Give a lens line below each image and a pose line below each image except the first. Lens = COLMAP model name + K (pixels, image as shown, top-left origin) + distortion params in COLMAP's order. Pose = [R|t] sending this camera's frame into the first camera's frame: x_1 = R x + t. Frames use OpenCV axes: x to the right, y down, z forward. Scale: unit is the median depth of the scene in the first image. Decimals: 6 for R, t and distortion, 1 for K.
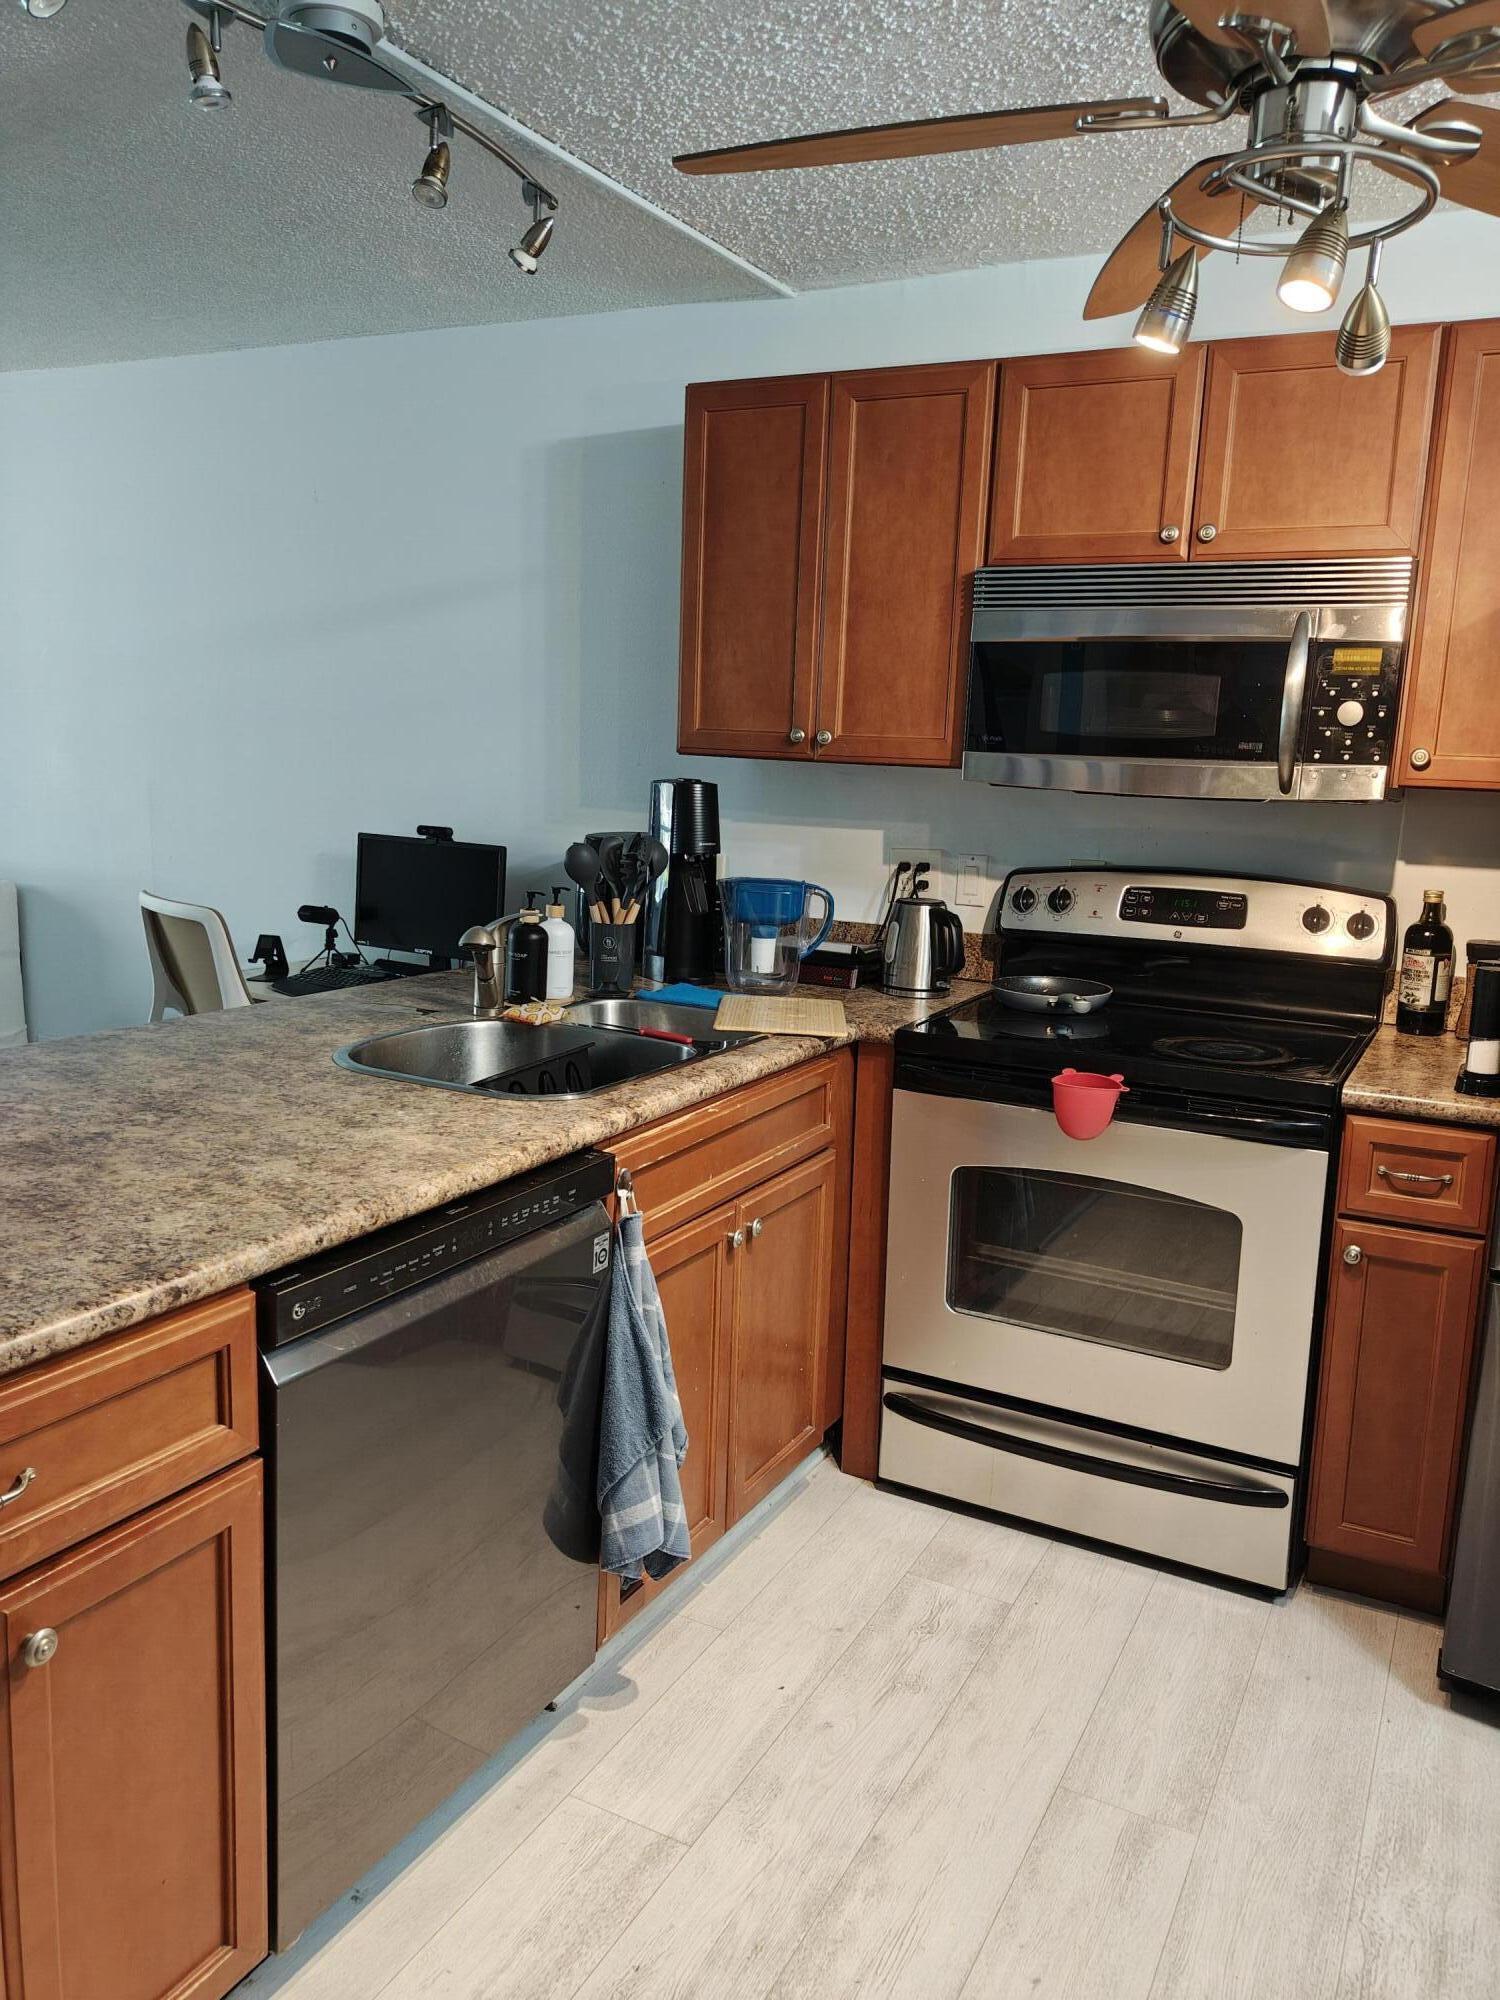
lens RADIAL K [[1490.1, 0, 759.3], [0, 1490.1, 1006.2], [0, 0, 1]] dist [0.078908, -0.080570]
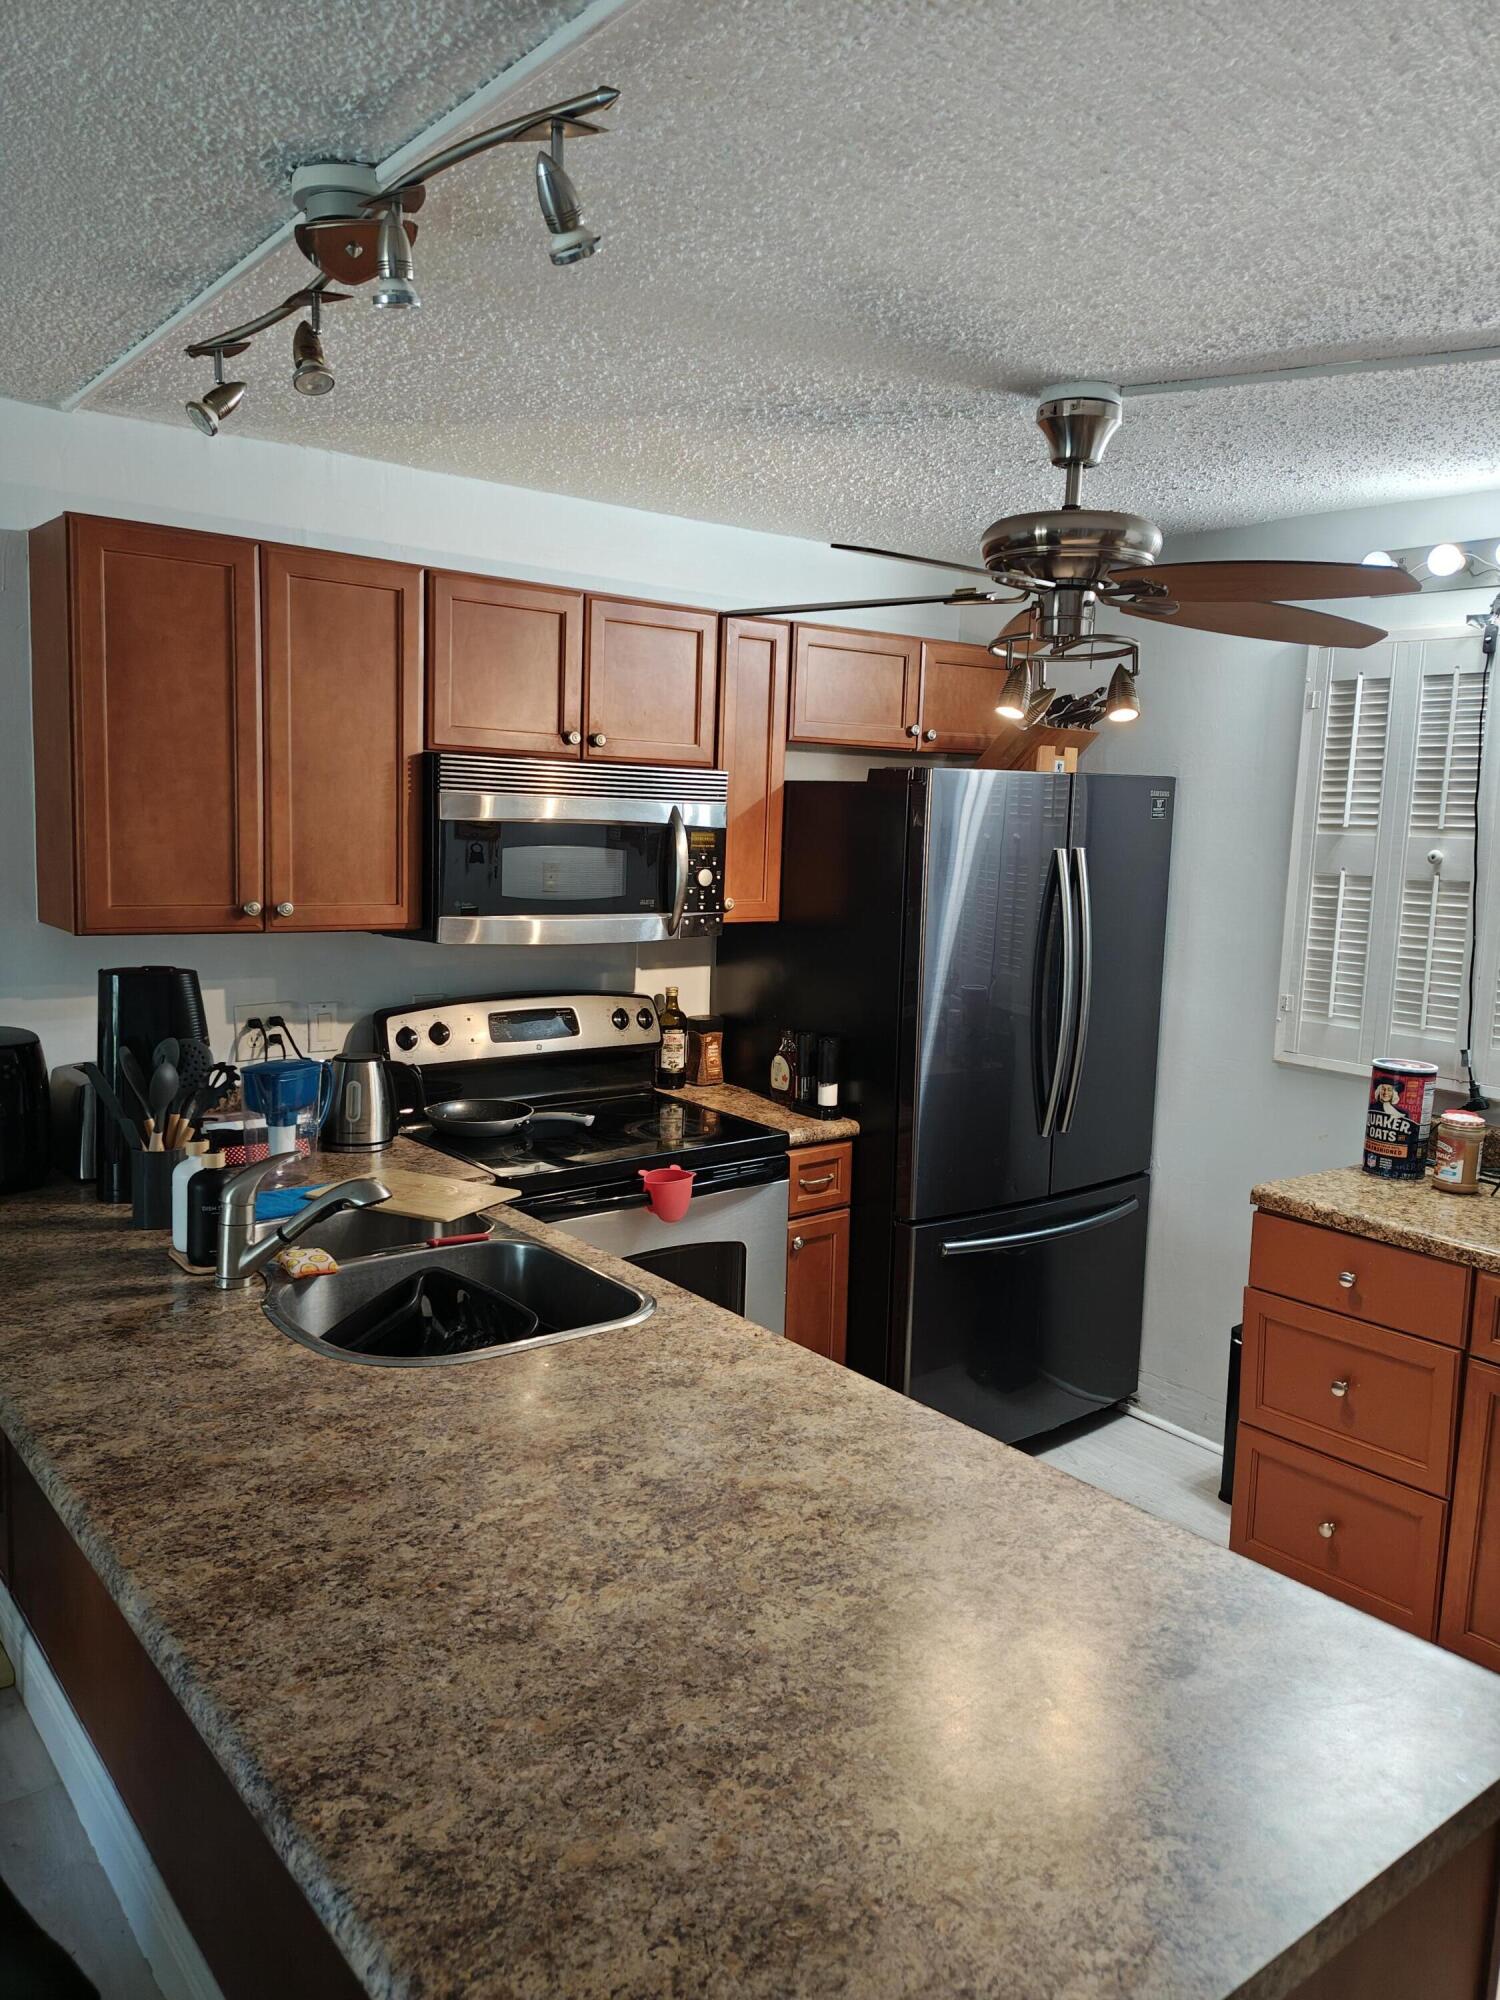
lens RADIAL K [[1490.1, 0, 778.3], [0, 1490.1, 1005.6], [0, 0, 1]] dist [0.078908, -0.080570]
pose [[0.375573, -0.148475, 0.914822, -0.743131], [0.136753, 0.985157, 0.103748, -0.177582], [-0.916648, 0.086140, 0.390303, 0.336120]]
